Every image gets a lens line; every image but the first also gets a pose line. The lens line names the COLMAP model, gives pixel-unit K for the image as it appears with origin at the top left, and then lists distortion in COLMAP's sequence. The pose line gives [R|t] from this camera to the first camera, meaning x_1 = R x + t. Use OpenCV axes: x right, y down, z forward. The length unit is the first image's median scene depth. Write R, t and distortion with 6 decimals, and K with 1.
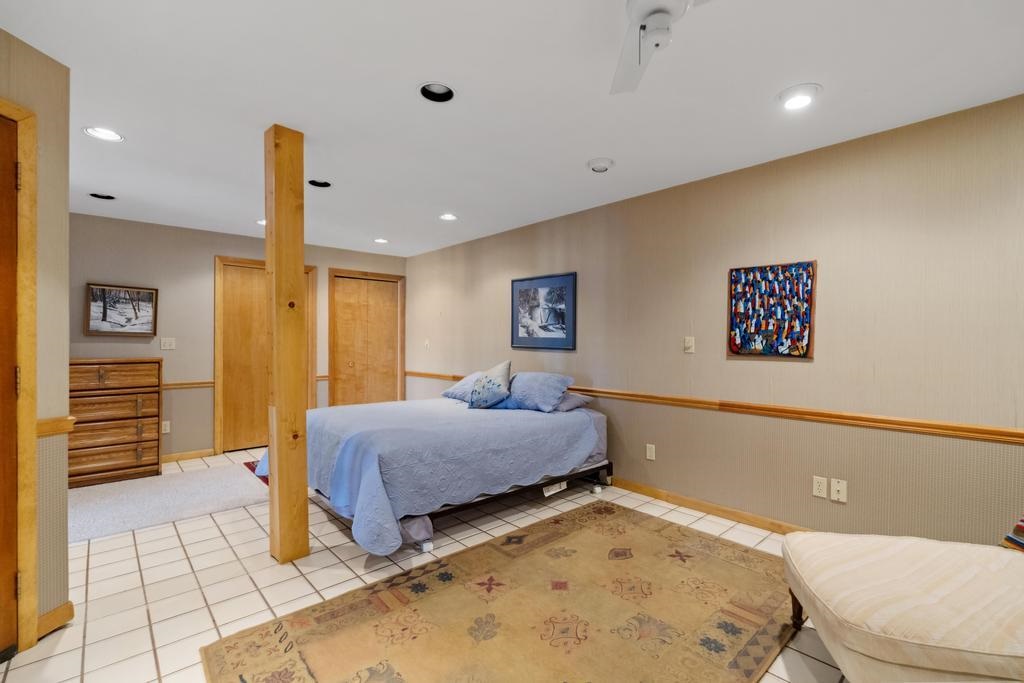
lens RADIAL K [[454.3, 0, 510.5], [0, 454.3, 332.8], [0, 0, 1]] dist [-0.000521, 0.000066]
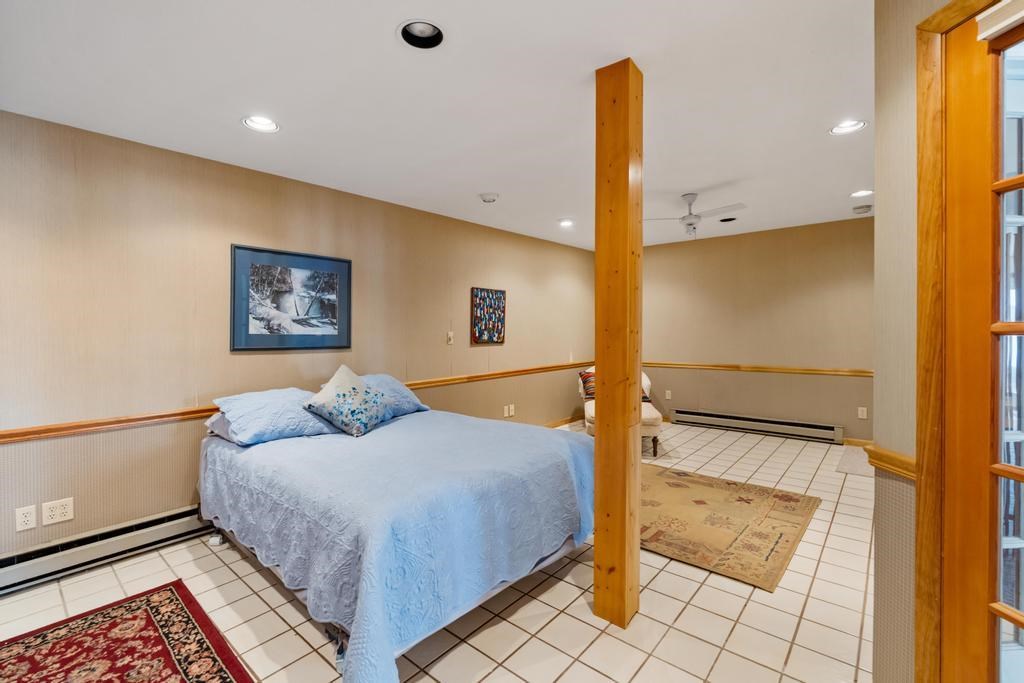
lens RADIAL K [[454.3, 0, 510.5], [0, 454.3, 332.8], [0, 0, 1]] dist [-0.000521, 0.000066]
pose [[-0.123411, -0.006240, 0.992336, -1.005392], [-0.003159, 0.999978, 0.005896, 0.002540], [-0.992351, -0.002407, -0.123428, 1.033629]]
